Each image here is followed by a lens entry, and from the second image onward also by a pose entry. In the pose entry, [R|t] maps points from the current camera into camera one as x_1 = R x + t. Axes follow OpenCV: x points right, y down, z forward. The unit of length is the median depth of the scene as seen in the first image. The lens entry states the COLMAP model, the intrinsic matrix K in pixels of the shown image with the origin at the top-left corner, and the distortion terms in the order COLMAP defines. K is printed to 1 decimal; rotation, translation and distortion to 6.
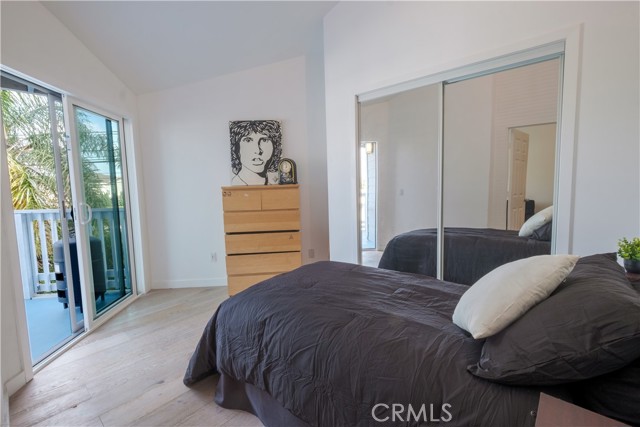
lens RADIAL K [[278.9, 0, 314.3], [0, 278.9, 209.5], [0, 0, 1]] dist [-0.002407, -0.000542]
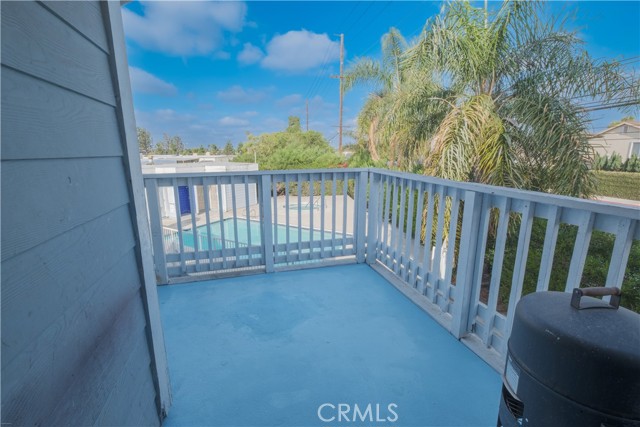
lens RADIAL K [[278.9, 0, 314.3], [0, 278.9, 209.5], [0, 0, 1]] dist [-0.002407, -0.000542]
pose [[0.181310, 0.212765, -0.960134, -0.270560], [-0.052055, 0.977023, 0.206677, -0.031739], [0.982047, 0.012507, 0.188220, 0.276638]]
